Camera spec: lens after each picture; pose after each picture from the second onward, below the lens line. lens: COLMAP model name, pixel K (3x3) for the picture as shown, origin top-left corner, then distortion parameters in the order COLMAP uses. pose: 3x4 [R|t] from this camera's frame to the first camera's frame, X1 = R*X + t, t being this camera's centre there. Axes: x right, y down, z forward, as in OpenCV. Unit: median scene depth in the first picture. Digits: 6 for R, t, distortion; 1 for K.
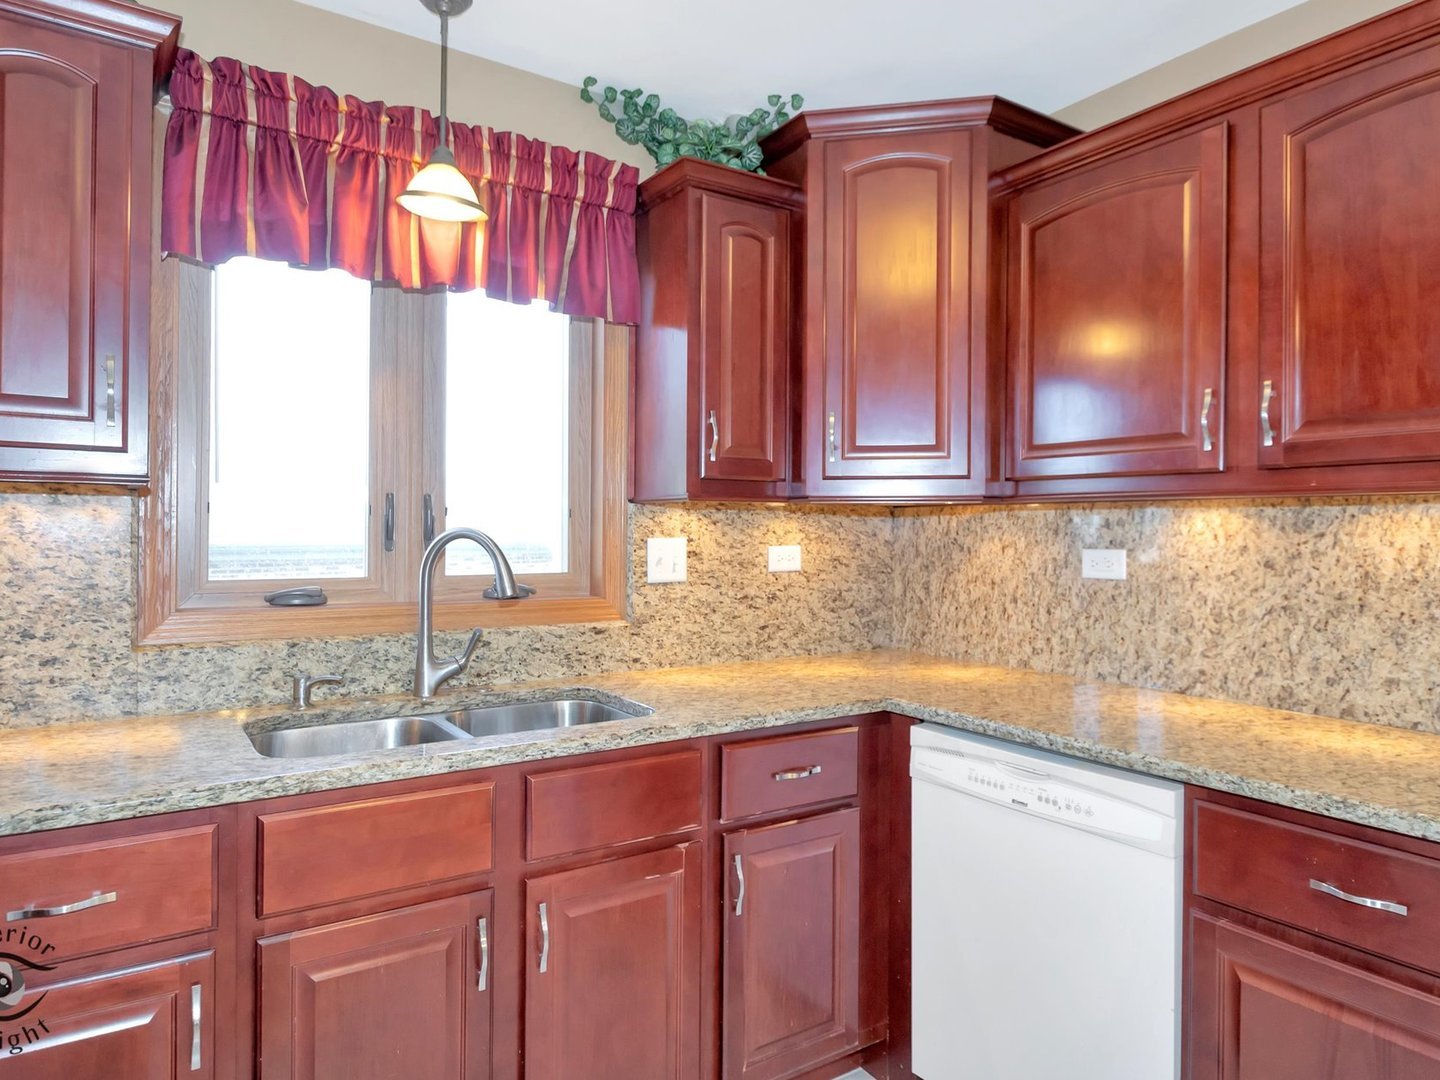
lens RADIAL K [[900.0, 0, 722.5], [0, 900.0, 525.7], [0, 0, 1]] dist [0.011779, -0.010727]
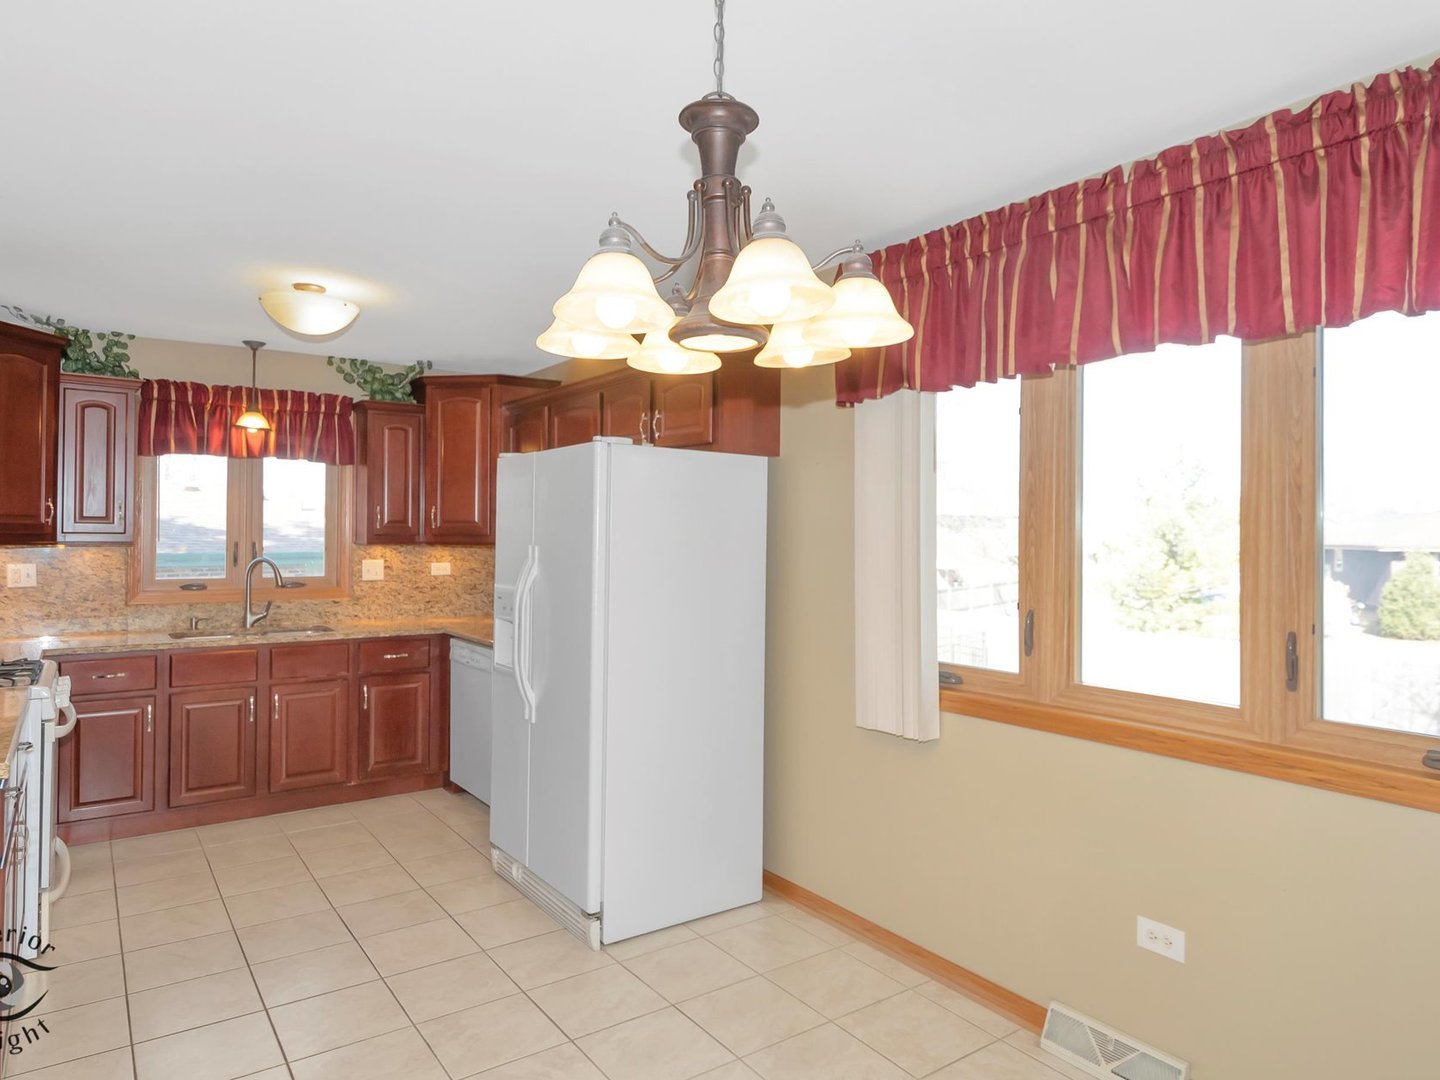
lens RADIAL K [[900.0, 0, 727.8], [0, 900.0, 530.9], [0, 0, 1]] dist [0.011779, -0.010727]
pose [[0.998434, 0.002020, 0.055908, 0.772144], [-0.002203, 0.999992, 0.003215, -0.075028], [-0.055901, -0.003333, 0.998431, -1.400871]]
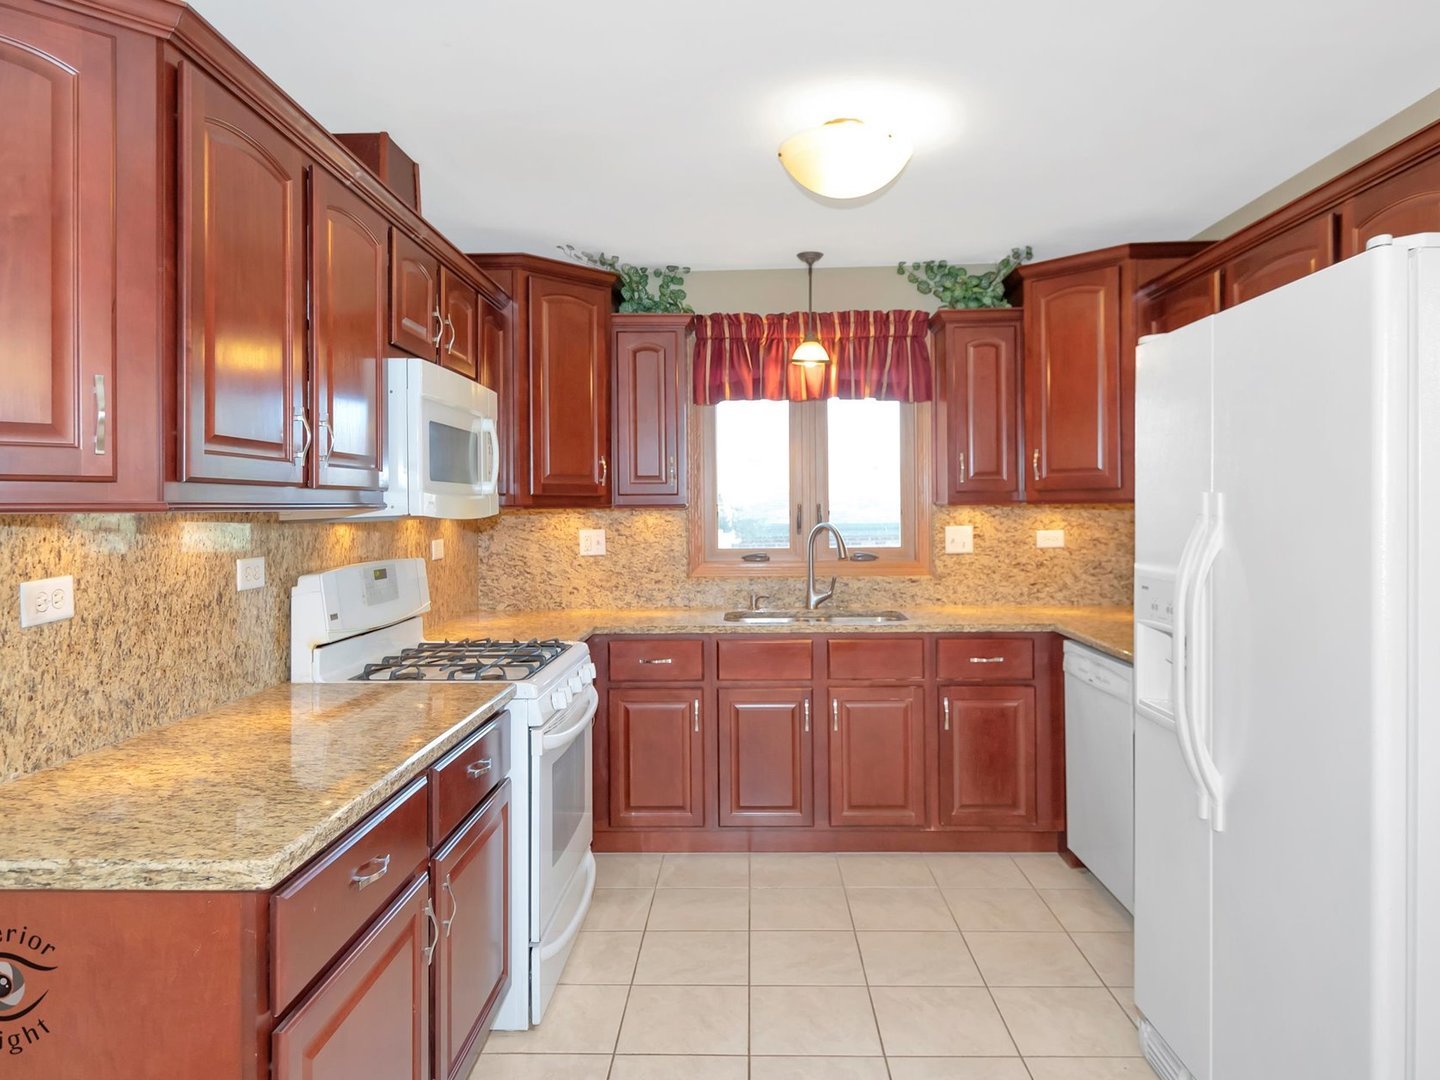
lens RADIAL K [[900.0, 0, 741.2], [0, 900.0, 512.6], [0, 0, 1]] dist [0.011779, -0.010727]
pose [[0.827810, -0.011678, -0.560888, 0.609288], [0.018628, 0.999804, 0.006676, -0.034034], [0.560700, -0.015974, 0.827865, -0.663710]]
